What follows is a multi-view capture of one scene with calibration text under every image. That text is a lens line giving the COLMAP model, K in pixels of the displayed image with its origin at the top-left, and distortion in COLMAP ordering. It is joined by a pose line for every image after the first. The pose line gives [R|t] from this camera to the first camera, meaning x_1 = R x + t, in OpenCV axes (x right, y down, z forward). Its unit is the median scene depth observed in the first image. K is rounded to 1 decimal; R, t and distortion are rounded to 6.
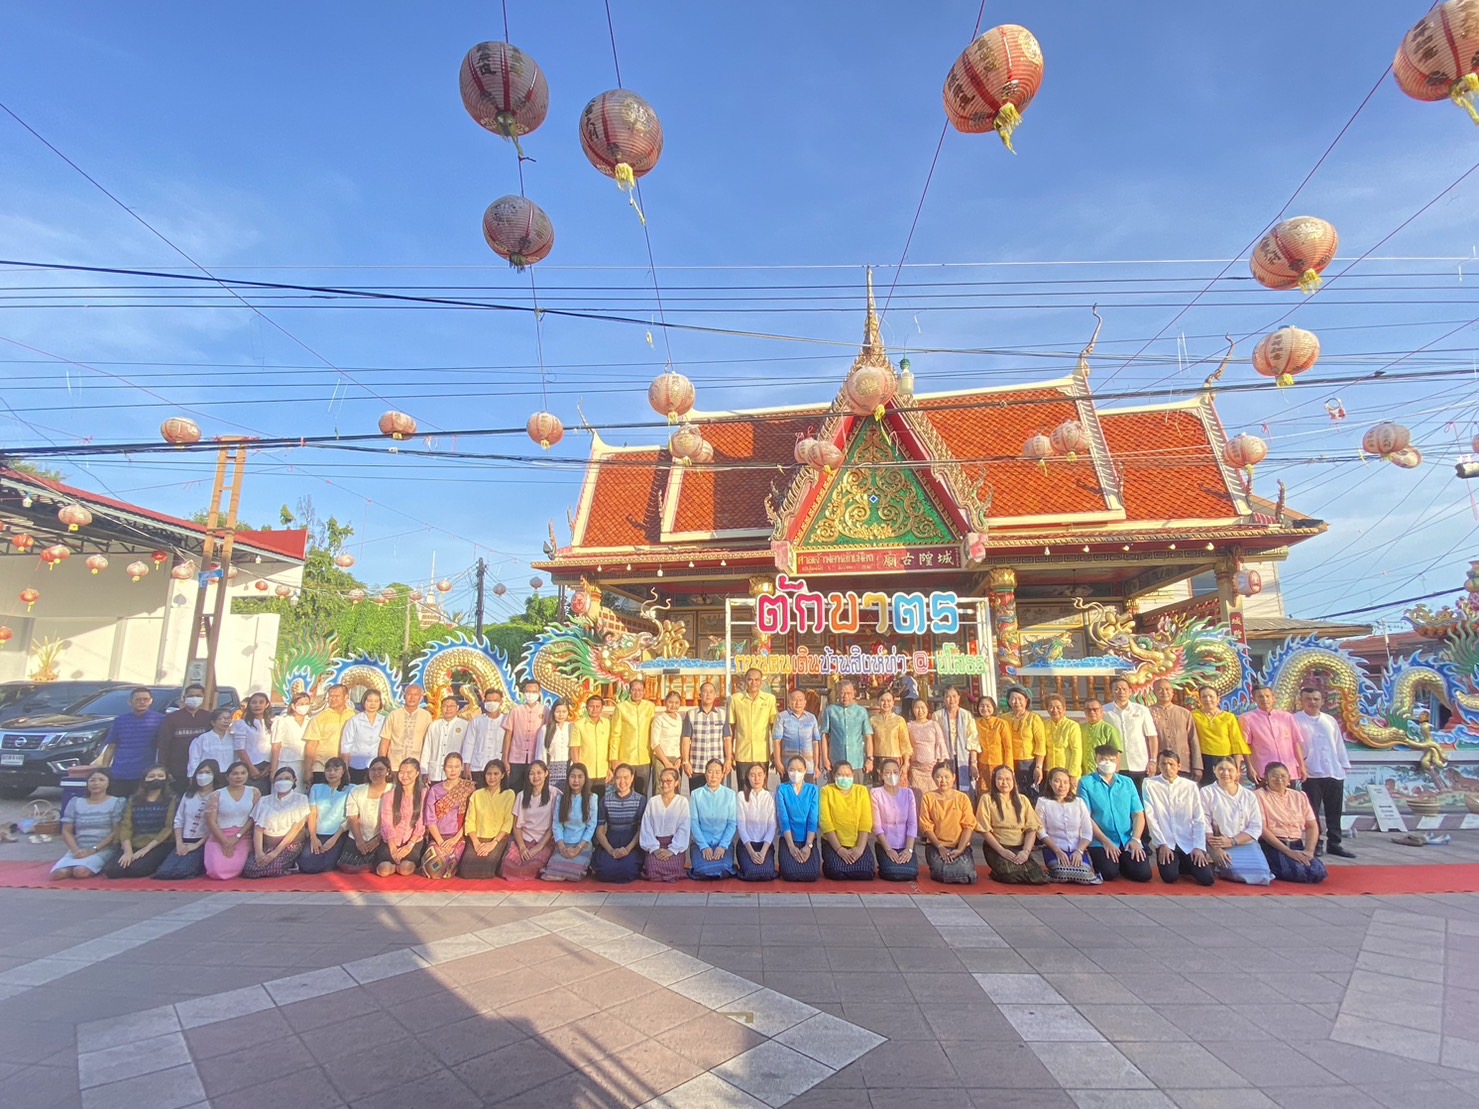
lens RADIAL K [[673.4, 0, 736.2], [0, 673.4, 575.0], [0, 0, 1]] dist [0.063784, -0.043154]
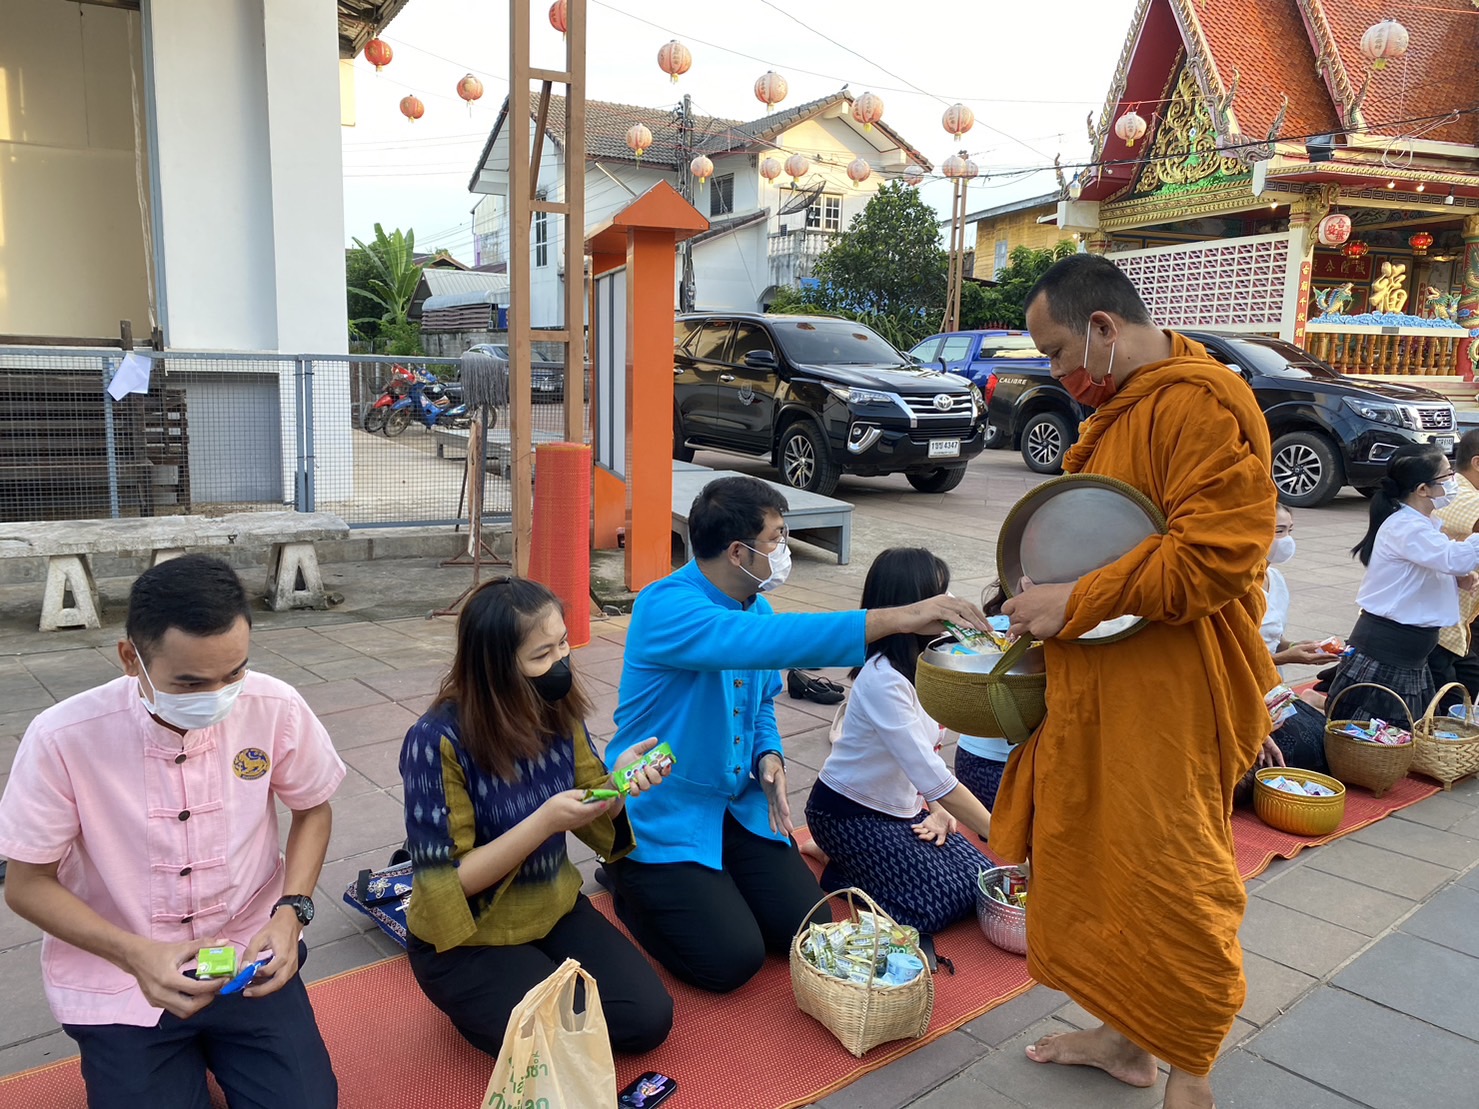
lens RADIAL K [[1126.6, 0, 712.6], [0, 1126.6, 539.6], [0, 0, 1]] dist [0.028137, -0.022491]
pose [[0.851574, -0.068905, 0.519687, -1.643640], [-0.107354, 0.947394, 0.301529, 0.067953], [-0.513125, -0.312565, 0.799379, 0.312465]]
